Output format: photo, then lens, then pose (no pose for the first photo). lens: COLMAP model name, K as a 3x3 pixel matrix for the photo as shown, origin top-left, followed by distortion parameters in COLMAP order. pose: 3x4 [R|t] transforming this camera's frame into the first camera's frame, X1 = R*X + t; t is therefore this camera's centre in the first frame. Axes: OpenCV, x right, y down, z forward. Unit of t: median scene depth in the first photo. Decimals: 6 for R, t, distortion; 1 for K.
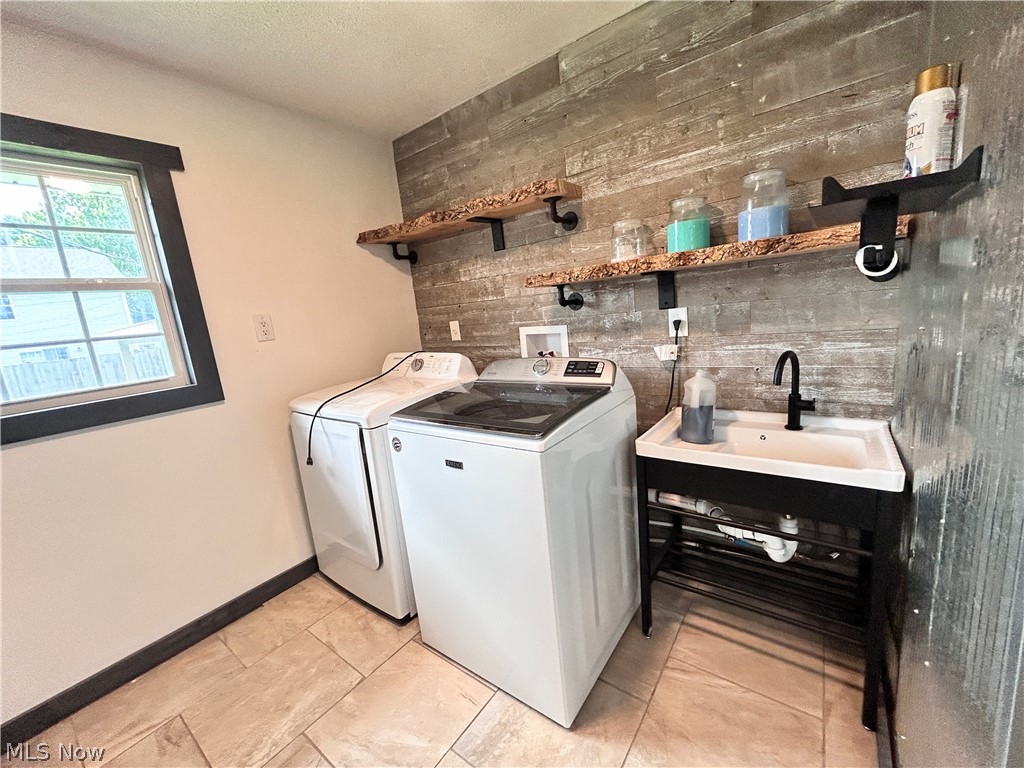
lens RADIAL K [[410.1, 0, 513.0], [0, 410.1, 385.2], [0, 0, 1]] dist [-0.004482, 0.001712]
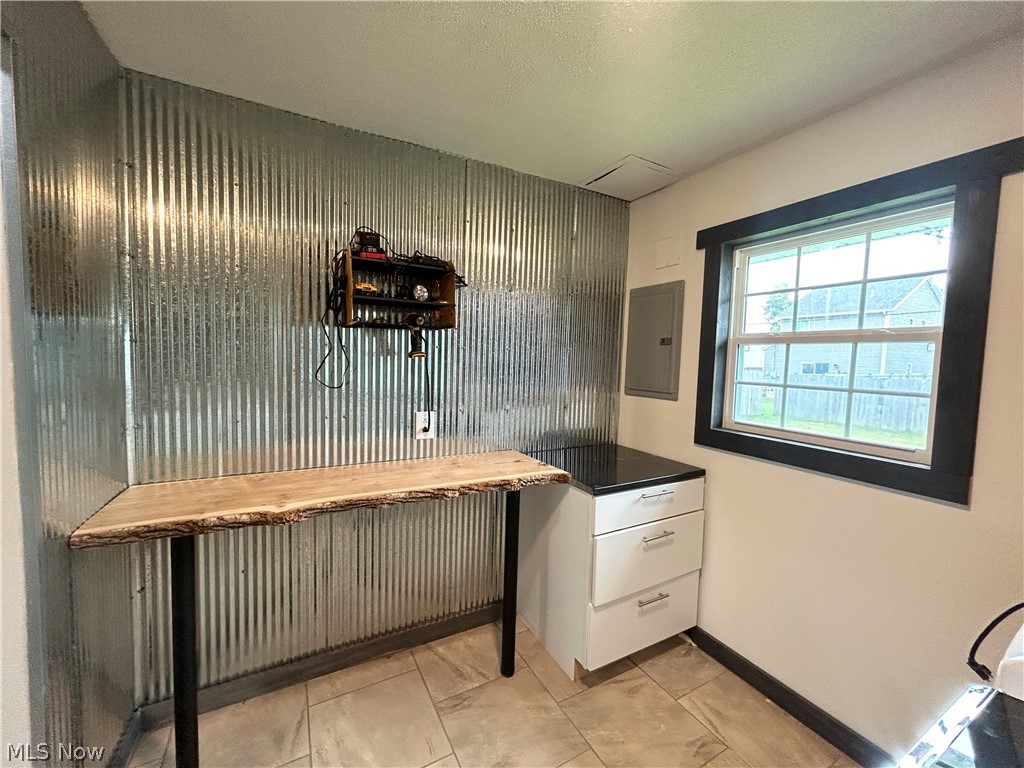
lens RADIAL K [[410.1, 0, 515.8], [0, 410.1, 383.6], [0, 0, 1]] dist [-0.004482, 0.001712]
pose [[-0.413118, 0.144617, -0.899121, 0.190162], [-0.153728, 0.962068, 0.225375, -0.214358], [0.897609, 0.231326, -0.375216, 0.603716]]
